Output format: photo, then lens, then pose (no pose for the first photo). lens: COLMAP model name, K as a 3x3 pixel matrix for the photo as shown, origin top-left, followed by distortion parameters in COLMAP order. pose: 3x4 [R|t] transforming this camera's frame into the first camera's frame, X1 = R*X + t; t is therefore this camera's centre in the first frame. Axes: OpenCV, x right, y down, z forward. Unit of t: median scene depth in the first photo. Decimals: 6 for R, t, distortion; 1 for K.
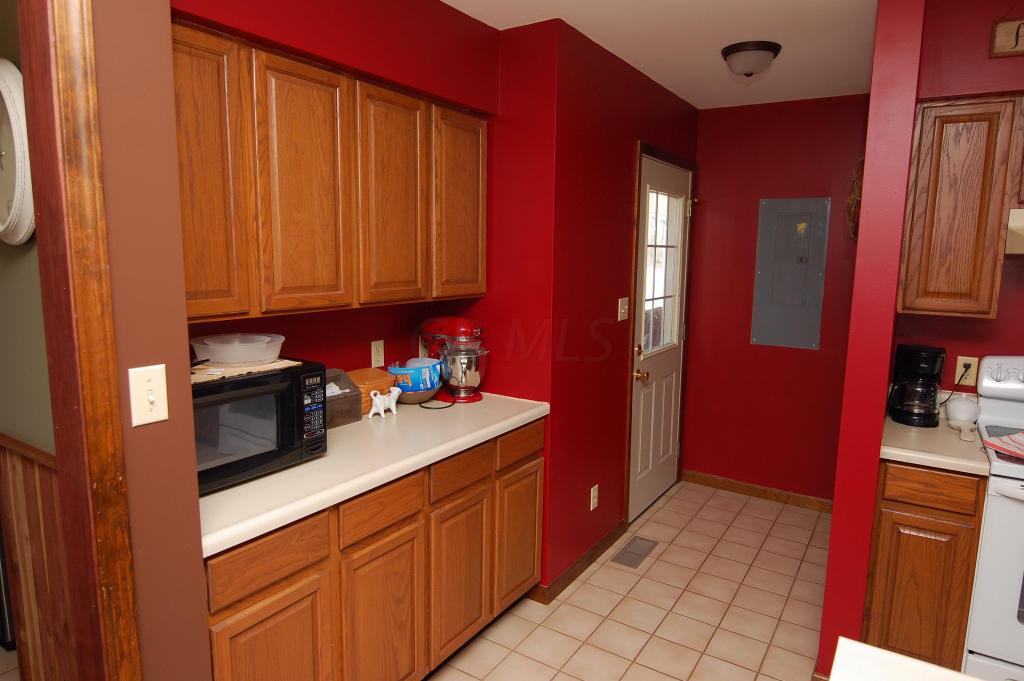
lens RADIAL K [[626.1, 0, 513.7], [0, 626.1, 340.1], [0, 0, 1]] dist [-0.007708, -0.005609]
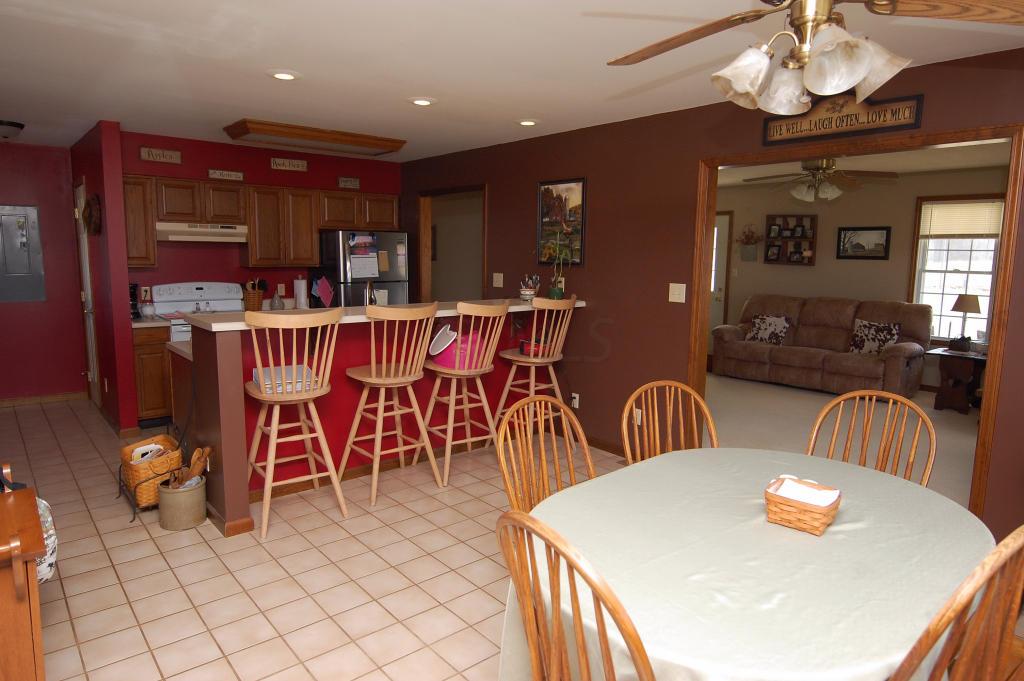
lens RADIAL K [[626.1, 0, 507.2], [0, 626.1, 333.8], [0, 0, 1]] dist [-0.007708, -0.005609]
pose [[0.302618, -0.142672, 0.942373, -1.130104], [0.121925, 0.986404, 0.110186, 0.118322], [-0.945281, 0.081555, 0.315899, -1.022984]]
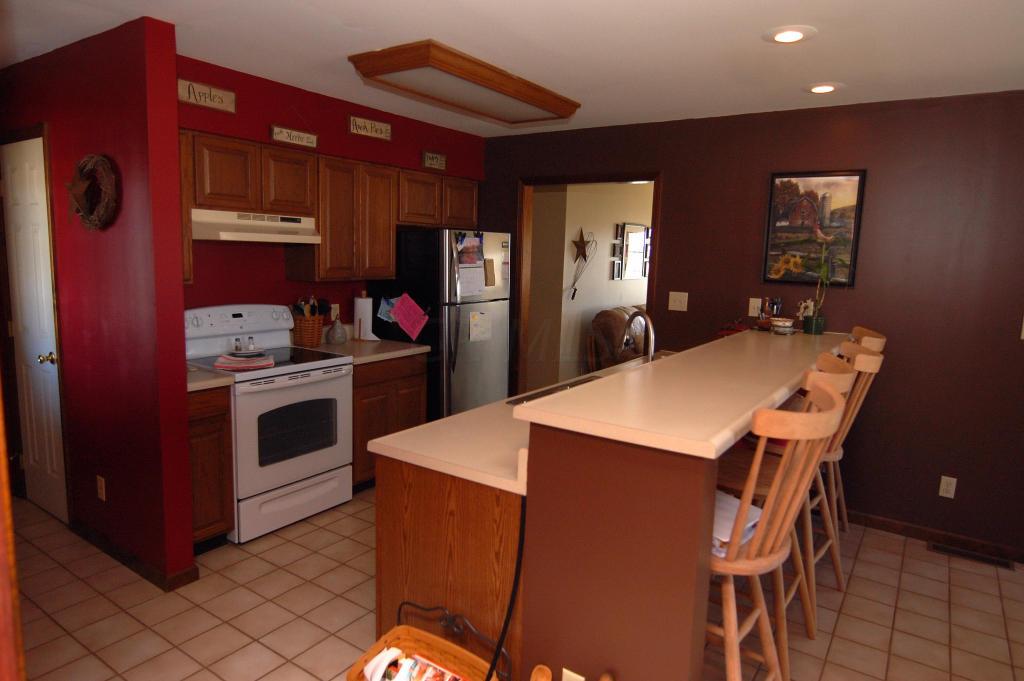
lens RADIAL K [[626.1, 0, 513.8], [0, 626.1, 342.0], [0, 0, 1]] dist [-0.007708, -0.005609]
pose [[0.048484, -0.165878, 0.984954, -0.641100], [0.105062, 0.981490, 0.160123, -0.056387], [-0.993283, 0.095717, 0.065014, 0.173580]]
